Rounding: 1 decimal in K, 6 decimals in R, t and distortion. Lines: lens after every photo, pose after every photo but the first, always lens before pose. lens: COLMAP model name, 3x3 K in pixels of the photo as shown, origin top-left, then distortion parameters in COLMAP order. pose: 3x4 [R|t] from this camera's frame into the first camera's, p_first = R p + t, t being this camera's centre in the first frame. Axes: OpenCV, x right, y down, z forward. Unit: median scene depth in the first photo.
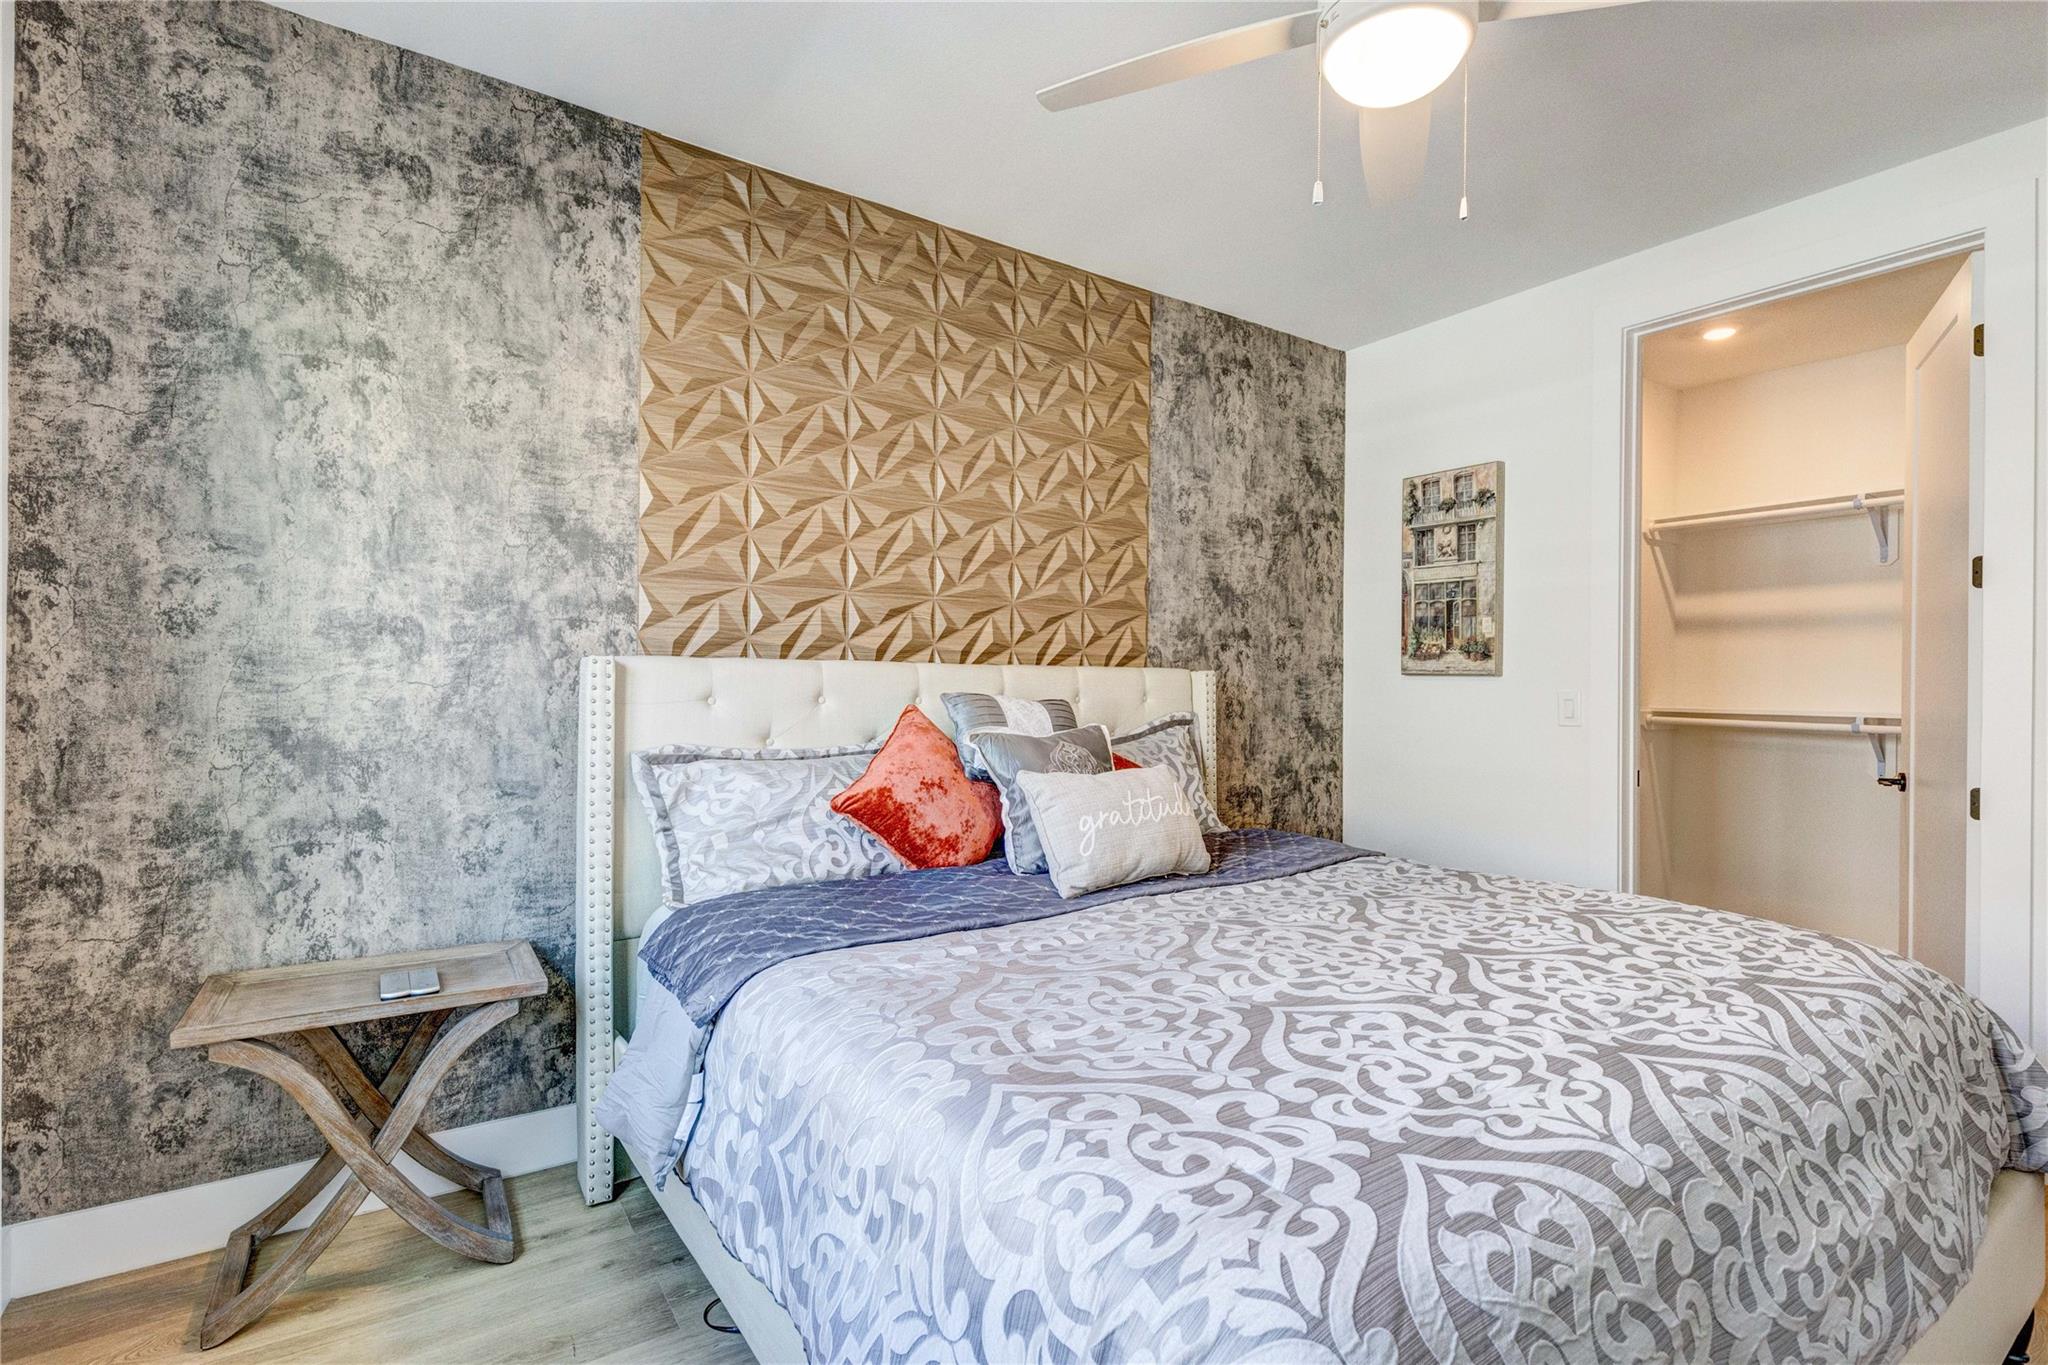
lens RADIAL K [[917.1, 0, 1034.4], [0, 917.1, 679.3], [0, 0, 1]] dist [0.005909, -0.001316]
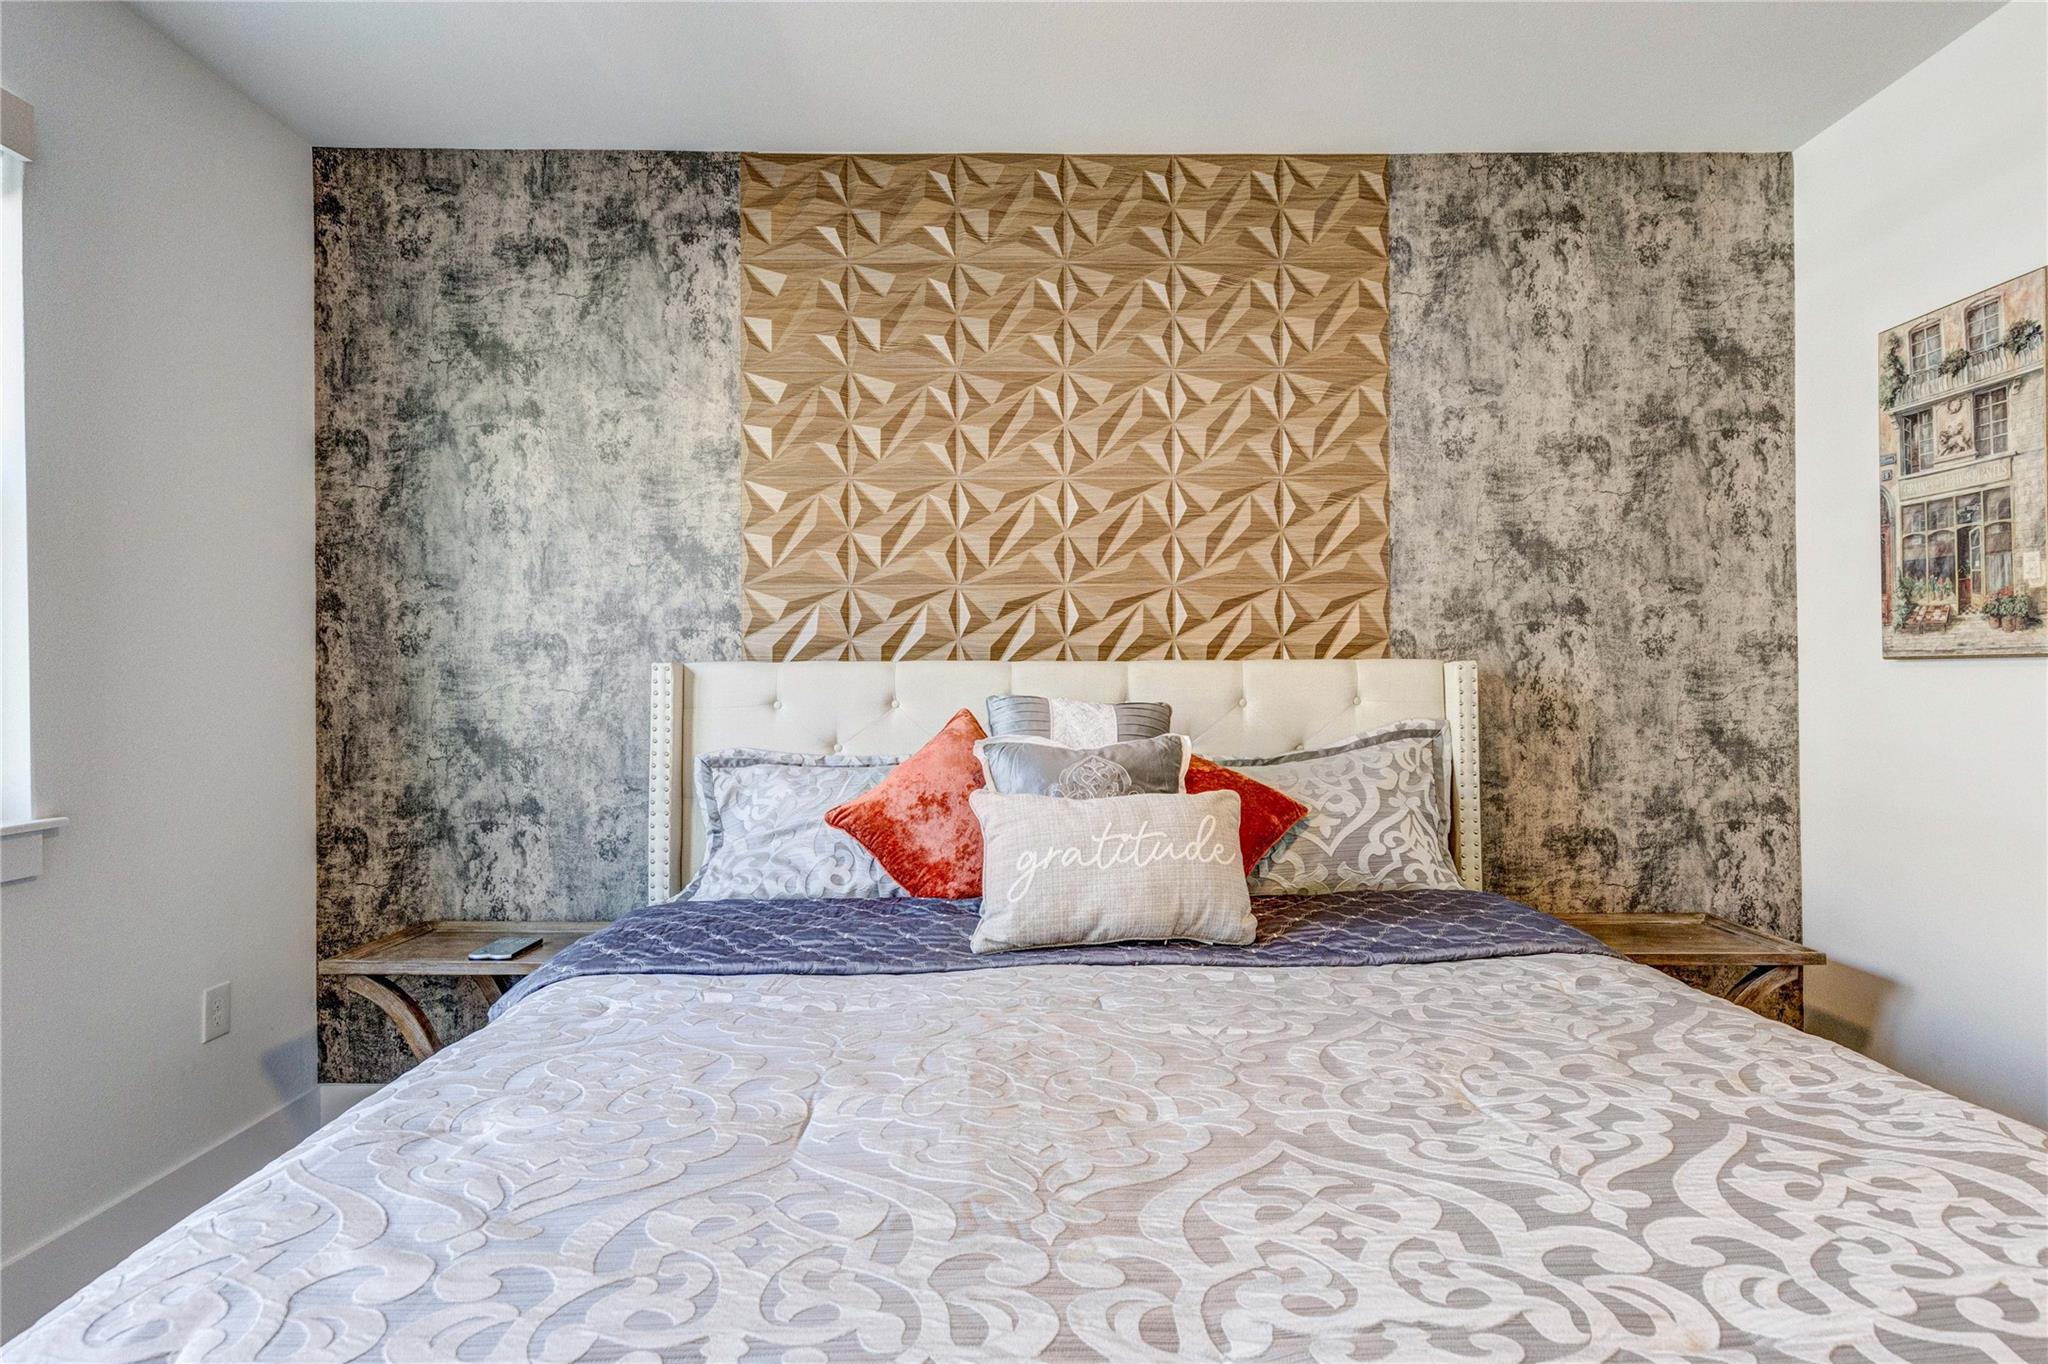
lens RADIAL K [[961.3, 0, 1033.5], [0, 961.3, 680.1], [0, 0, 1]] dist [0.010075, -0.007400]
pose [[0.840282, -0.016228, -0.541907, 0.394643], [0.015002, 0.999865, -0.006681, 0.006562], [0.541943, -0.002516, 0.840412, 0.242838]]
